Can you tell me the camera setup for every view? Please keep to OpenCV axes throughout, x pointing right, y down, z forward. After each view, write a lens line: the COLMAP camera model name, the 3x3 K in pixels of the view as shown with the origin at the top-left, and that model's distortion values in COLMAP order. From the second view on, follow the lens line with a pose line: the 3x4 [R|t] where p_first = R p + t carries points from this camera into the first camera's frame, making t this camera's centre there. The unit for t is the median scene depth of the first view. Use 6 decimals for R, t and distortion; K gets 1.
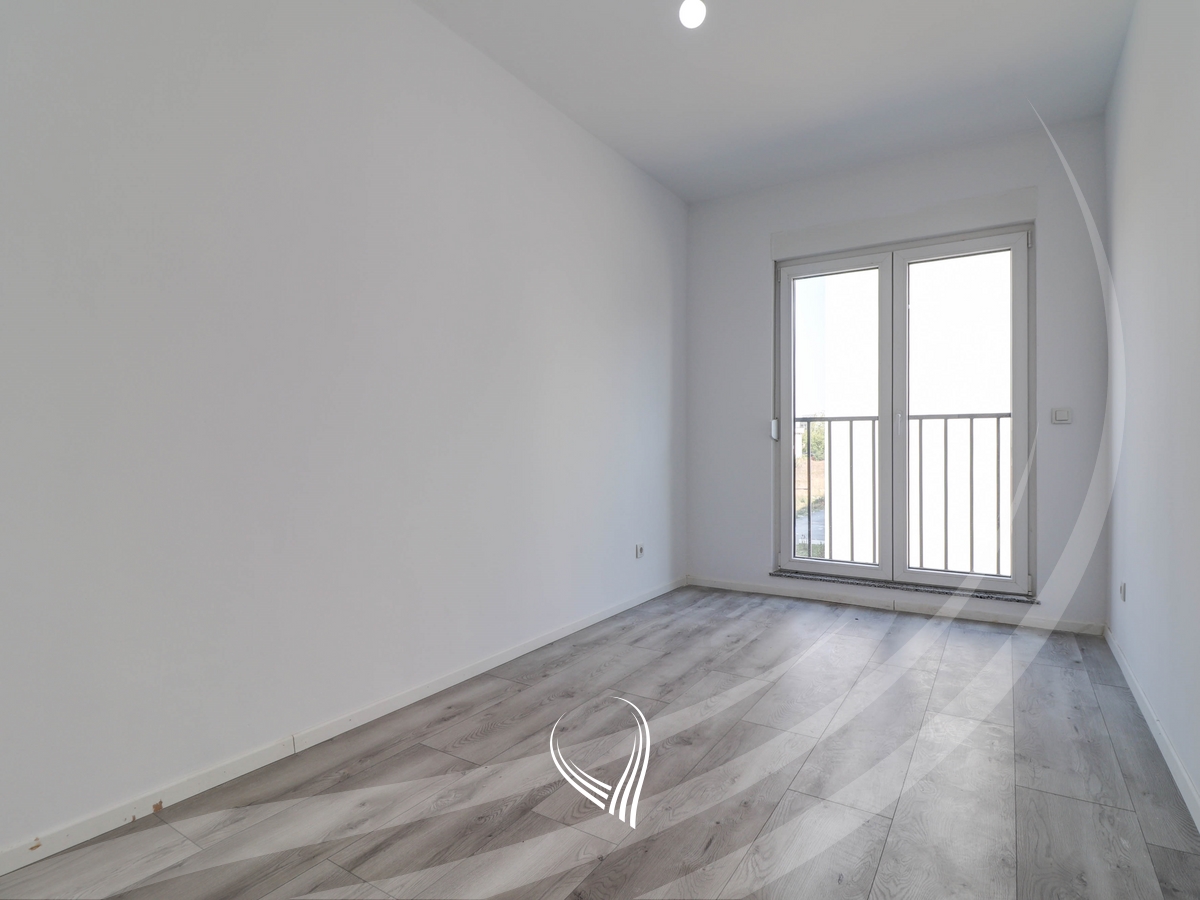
lens RADIAL K [[652.5, 0, 604.0], [0, 652.5, 443.0], [0, 0, 1]] dist [-0.014431, -0.001833]
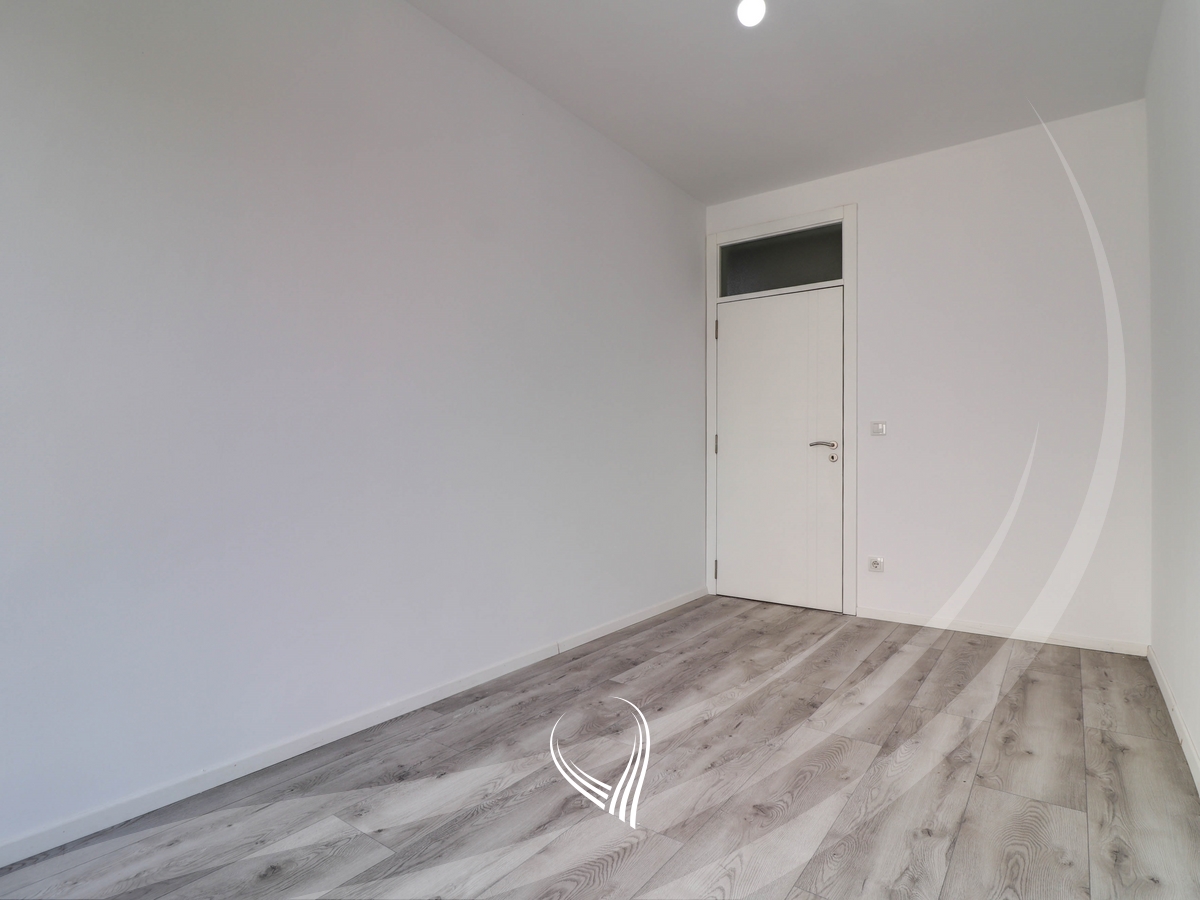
lens RADIAL K [[652.5, 0, 601.5], [0, 652.5, 452.5], [0, 0, 1]] dist [-0.014431, -0.001833]
pose [[-0.997357, -0.000826, 0.072653, 0.274387], [-0.000821, 1.000000, 0.000103, 0.003799], [-0.072653, 0.000043, -0.997357, 1.879208]]
